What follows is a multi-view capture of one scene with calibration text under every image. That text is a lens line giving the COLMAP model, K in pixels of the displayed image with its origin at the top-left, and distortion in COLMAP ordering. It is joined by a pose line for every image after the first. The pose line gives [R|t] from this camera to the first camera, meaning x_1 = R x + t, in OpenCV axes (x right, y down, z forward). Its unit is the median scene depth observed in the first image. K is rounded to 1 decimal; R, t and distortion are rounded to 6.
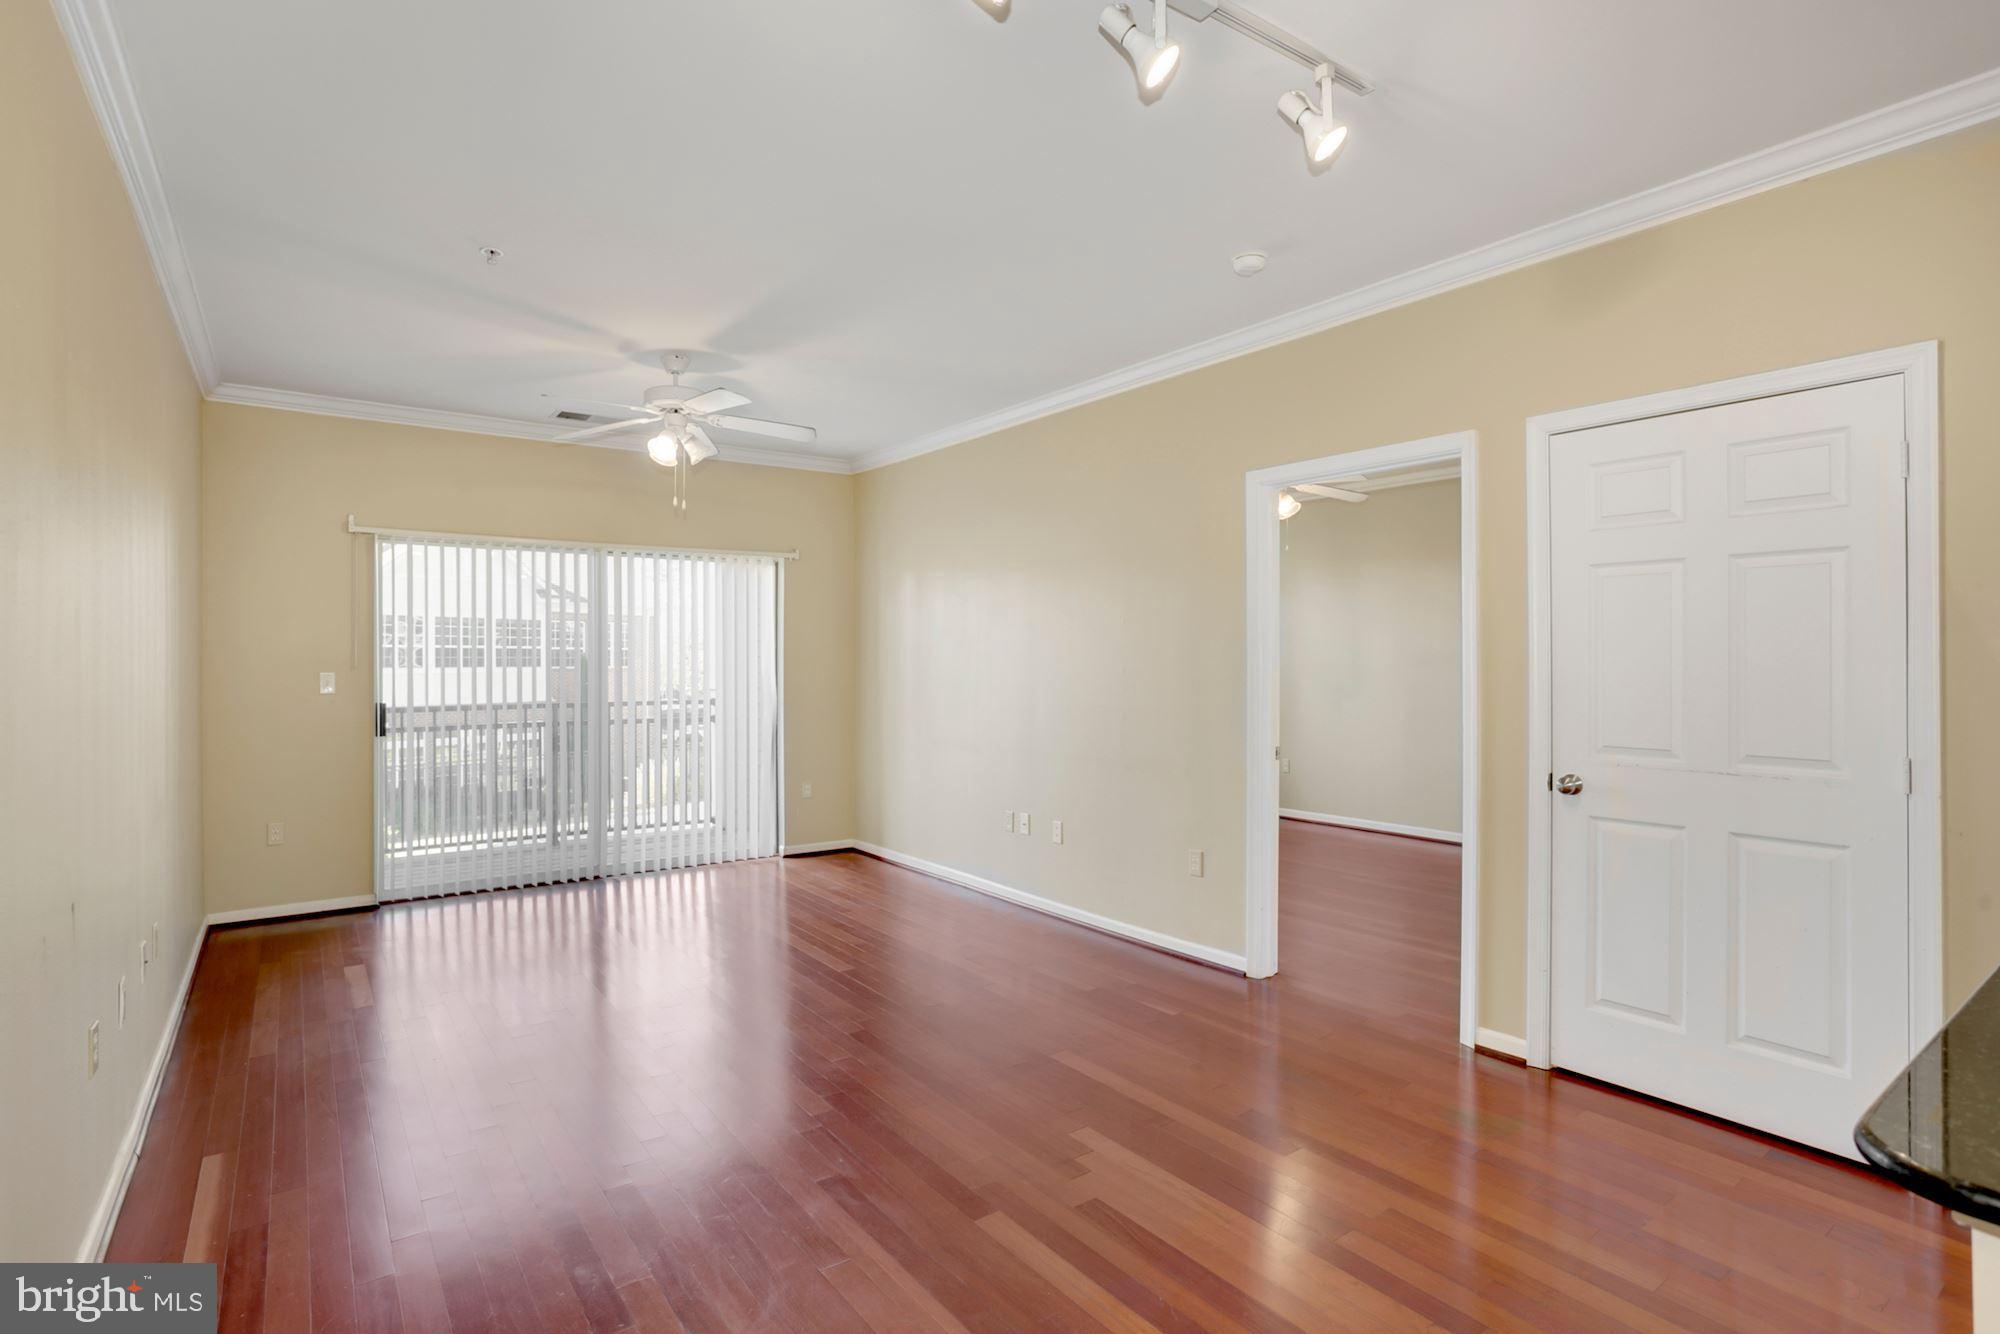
lens RADIAL K [[973.9, 0, 1004.1], [0, 973.9, 657.4], [0, 0, 1]] dist [-0.057454, 0.015339]
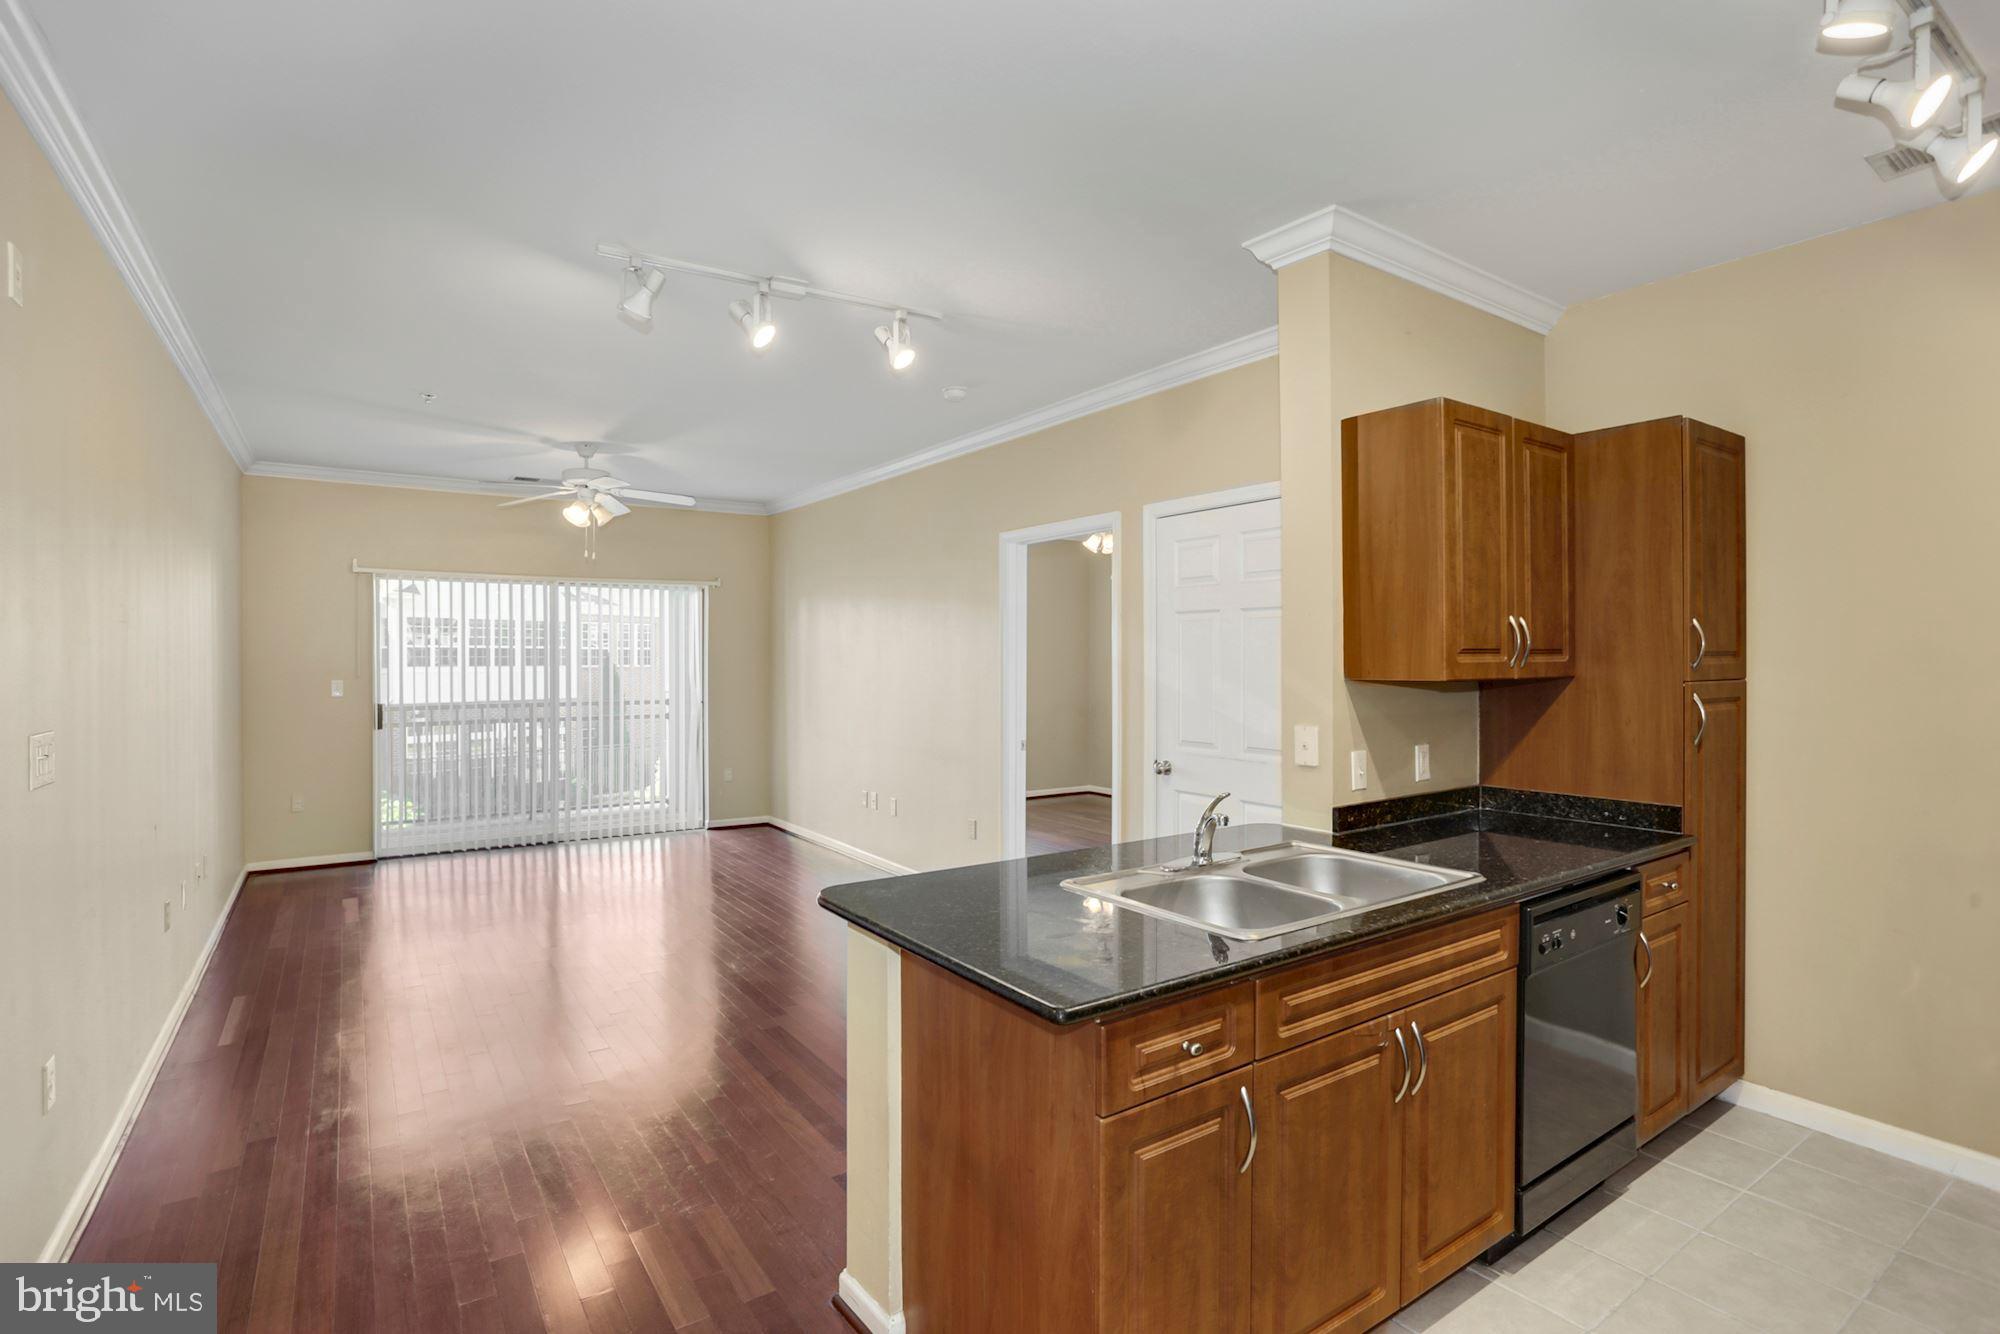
lens RADIAL K [[963.6, 0, 995.6], [0, 963.6, 656.6], [0, 0, 1]] dist [-0.038005, 0.000288]
pose [[0.999162, 0.002275, -0.040876, 0.228039], [-0.002226, 0.999997, 0.001230, -0.018031], [0.040879, -0.001138, 0.999163, -0.243233]]
